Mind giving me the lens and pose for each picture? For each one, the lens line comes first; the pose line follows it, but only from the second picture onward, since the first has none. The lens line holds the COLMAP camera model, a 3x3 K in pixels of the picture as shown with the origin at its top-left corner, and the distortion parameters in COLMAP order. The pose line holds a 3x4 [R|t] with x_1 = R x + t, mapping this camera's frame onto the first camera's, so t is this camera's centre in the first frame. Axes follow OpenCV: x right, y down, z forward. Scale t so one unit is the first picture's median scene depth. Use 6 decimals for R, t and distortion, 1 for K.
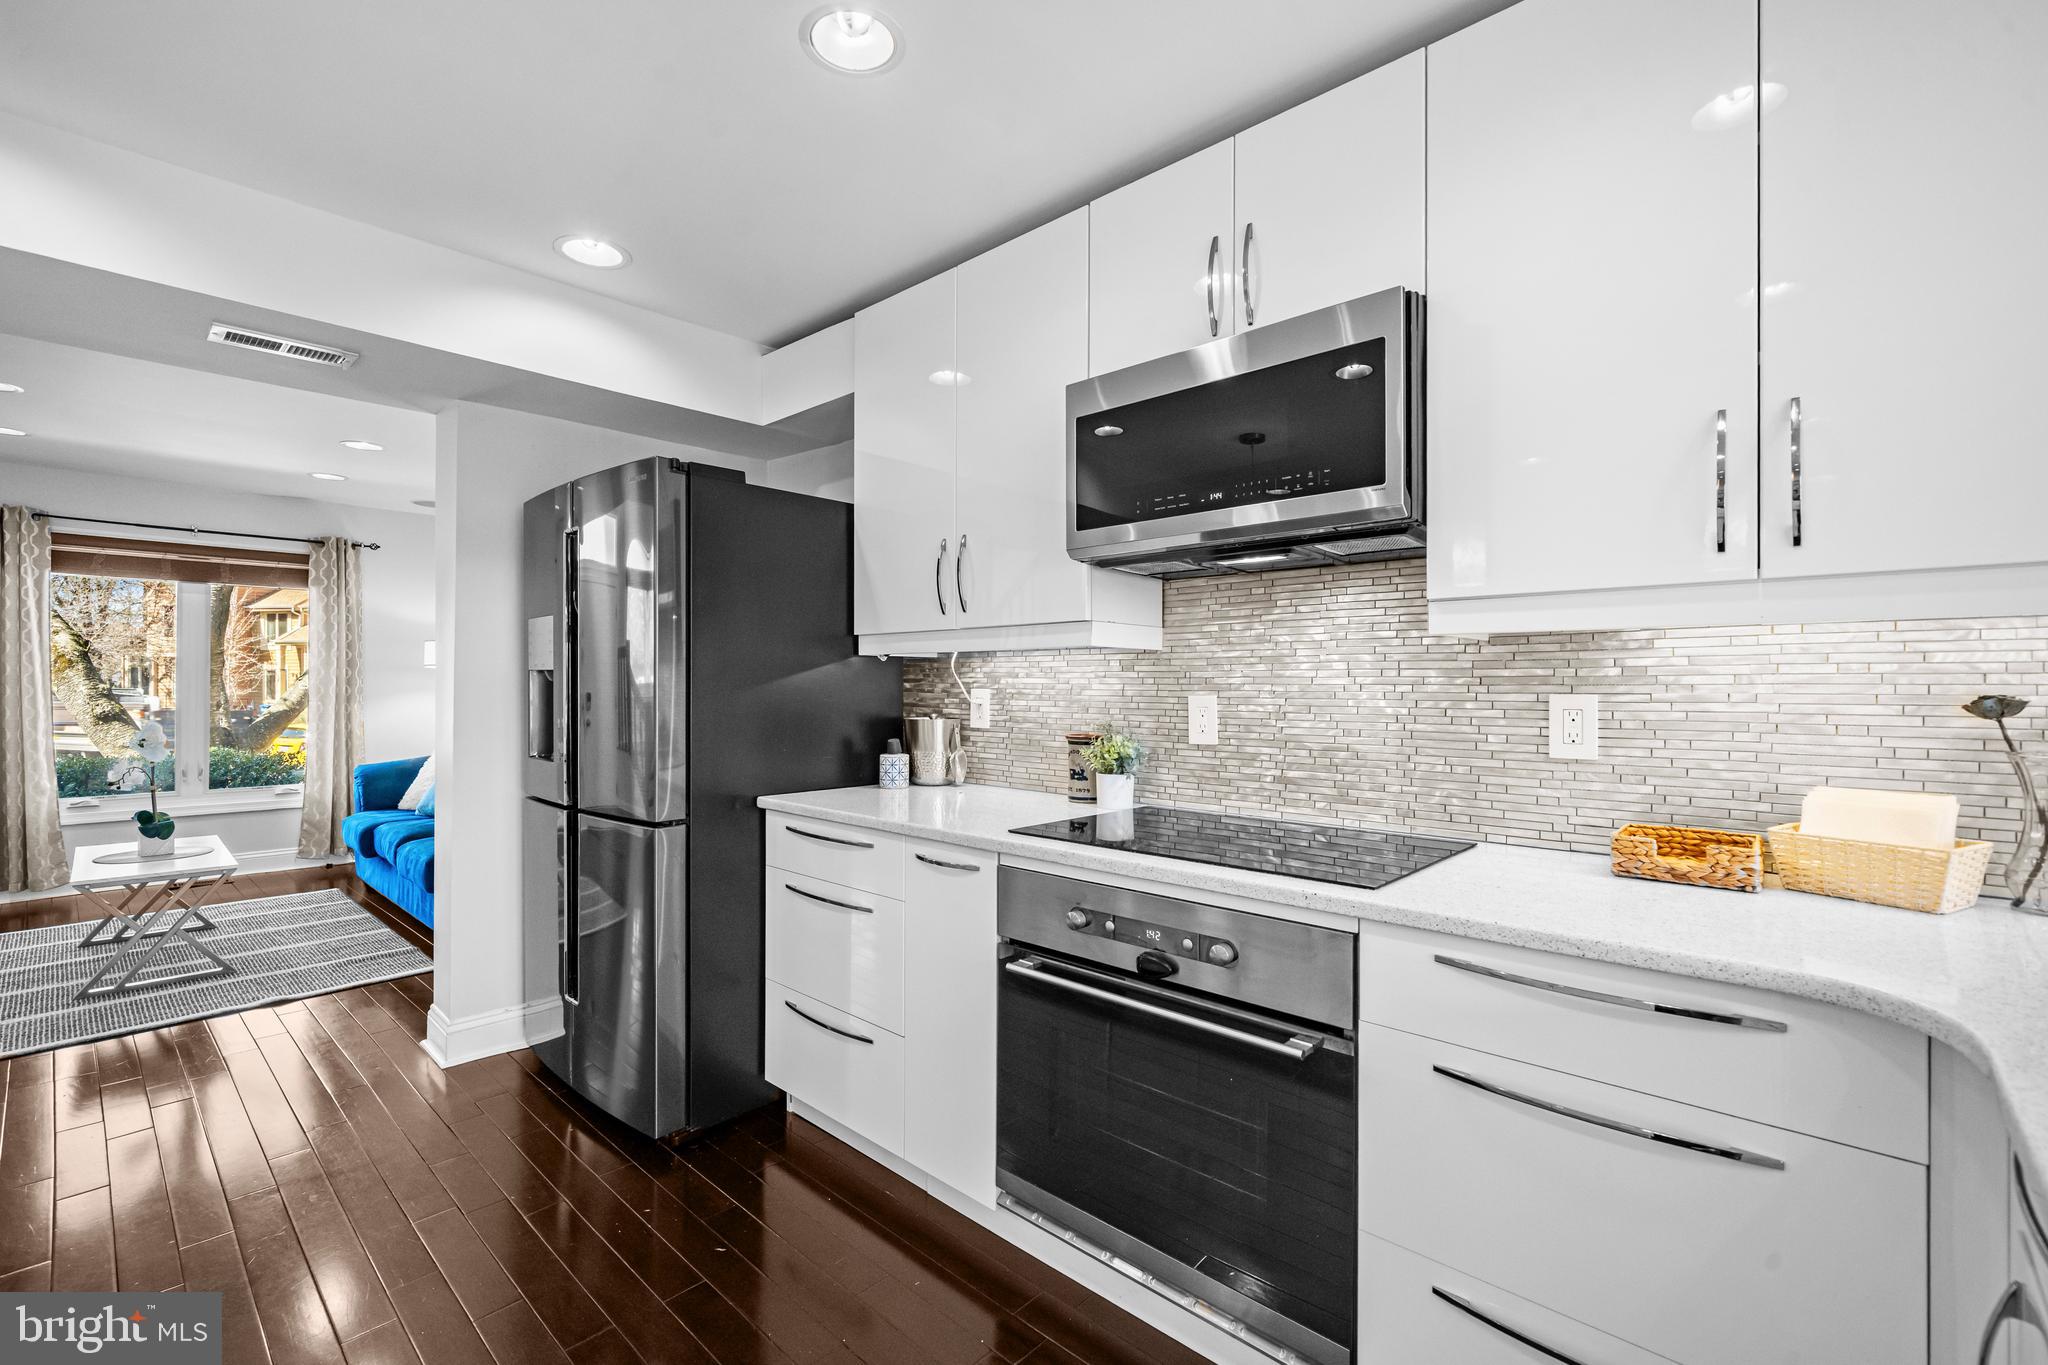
lens RADIAL K [[883.8, 0, 991.7], [0, 883.8, 684.5], [0, 0, 1]] dist [0.000337, 0.000966]
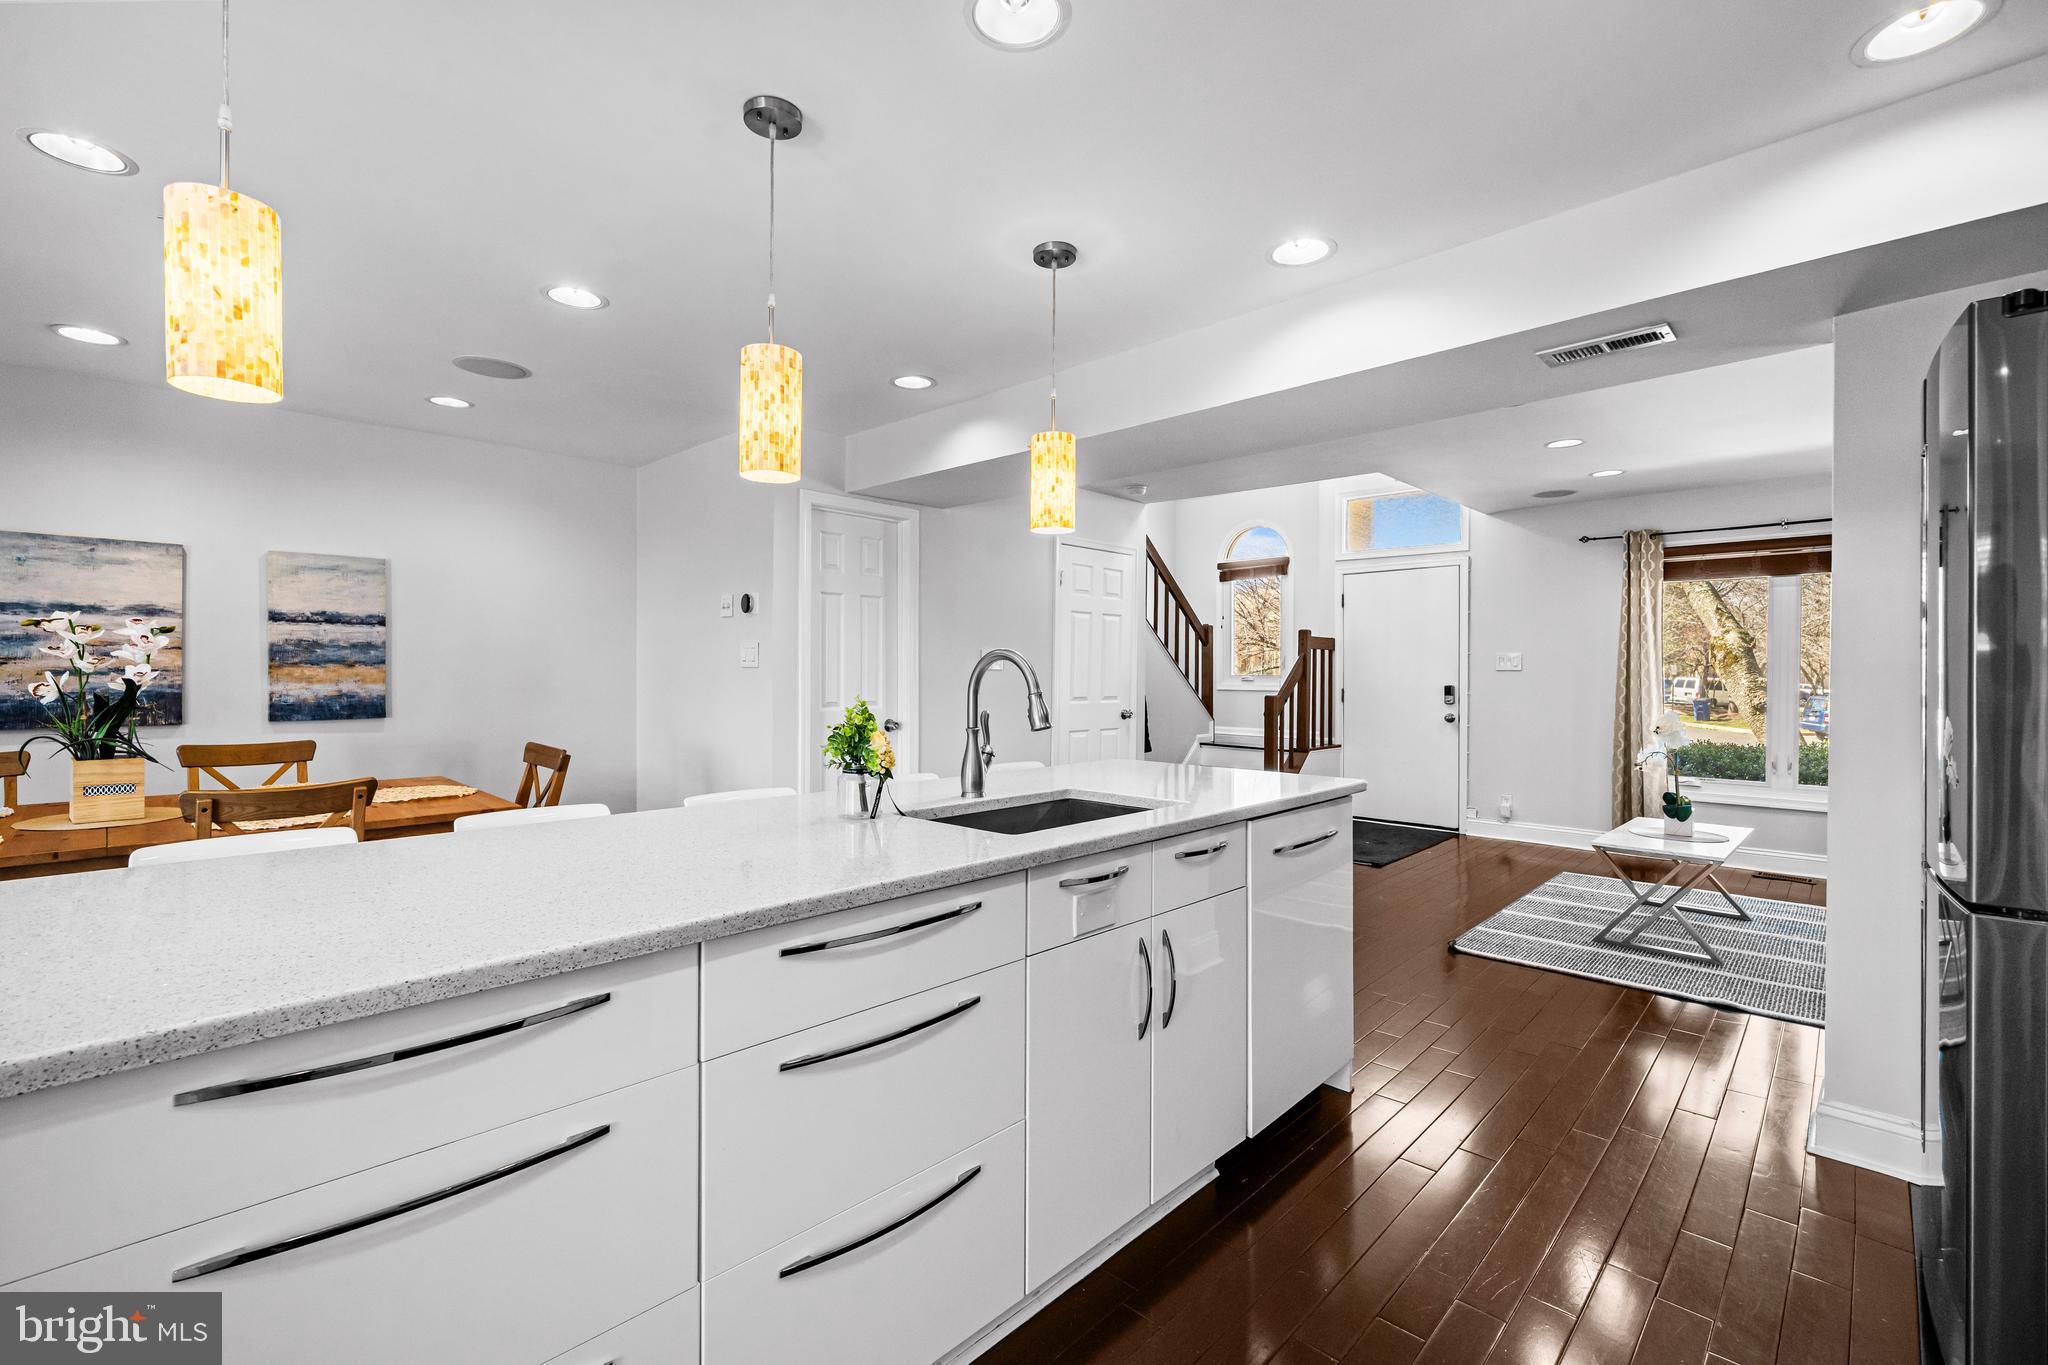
lens RADIAL K [[883.8, 0, 1036.7], [0, 883.8, 678.4], [0, 0, 1]] dist [0.000337, 0.000966]
pose [[0.002208, 0.002666, -0.999994, 0.195011], [-0.002682, 0.999993, 0.002660, 0.000507], [0.999994, 0.002676, 0.002216, 0.303551]]
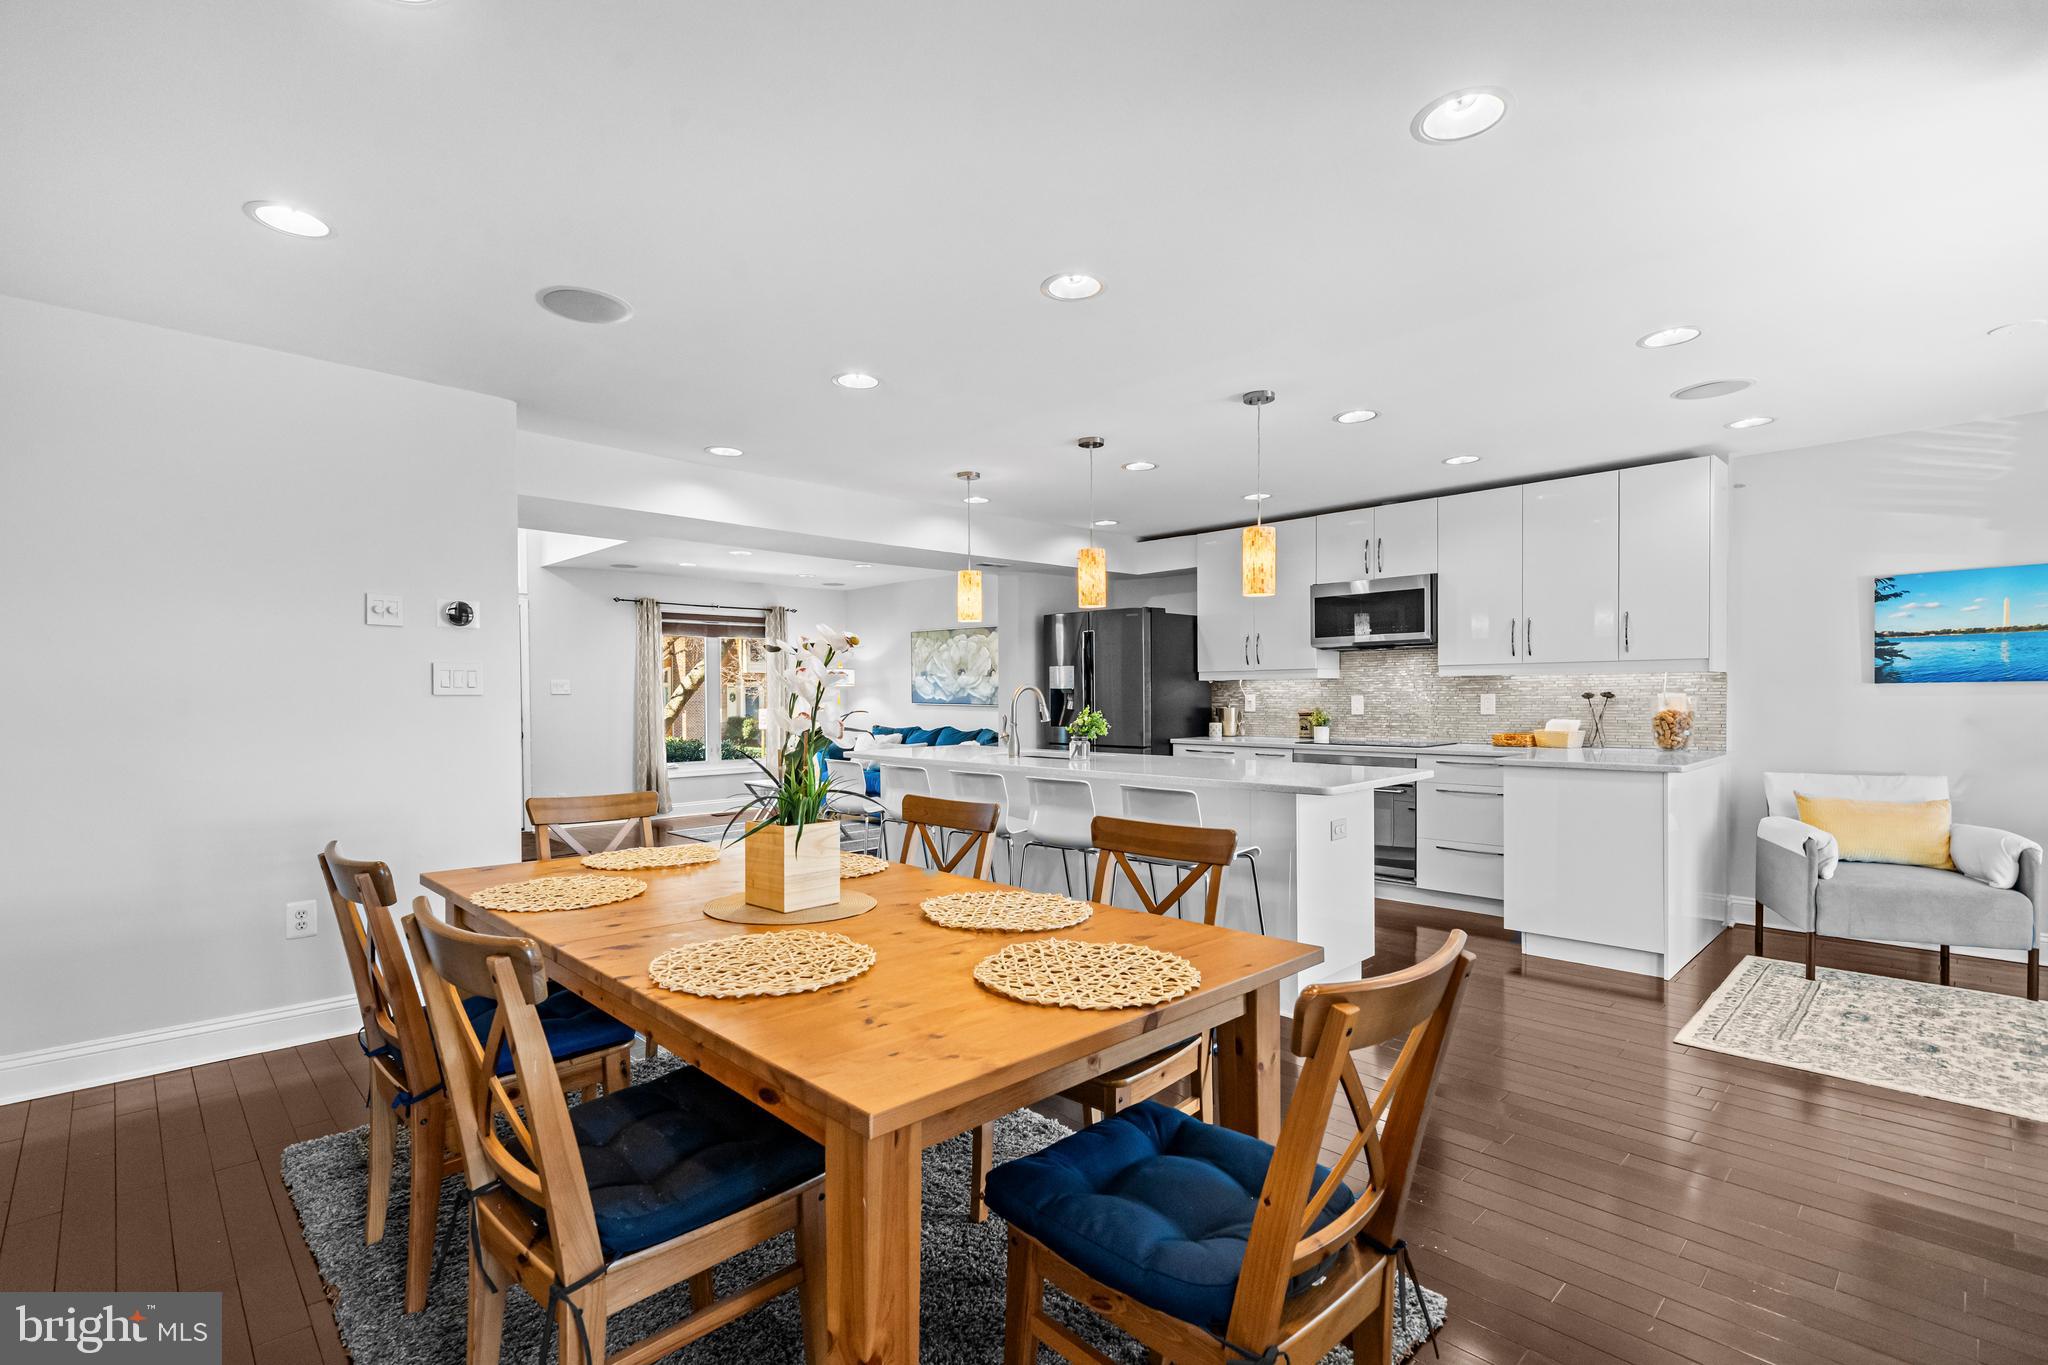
lens RADIAL K [[943.4, 0, 969.8], [0, 943.4, 708.8], [0, 0, 1]] dist [0.003783, 0.001972]
pose [[0.997669, -0.010115, -0.067486, -0.587713], [0.011302, 0.999788, 0.017226, -0.008414], [0.067298, -0.017949, 0.997571, -1.527669]]
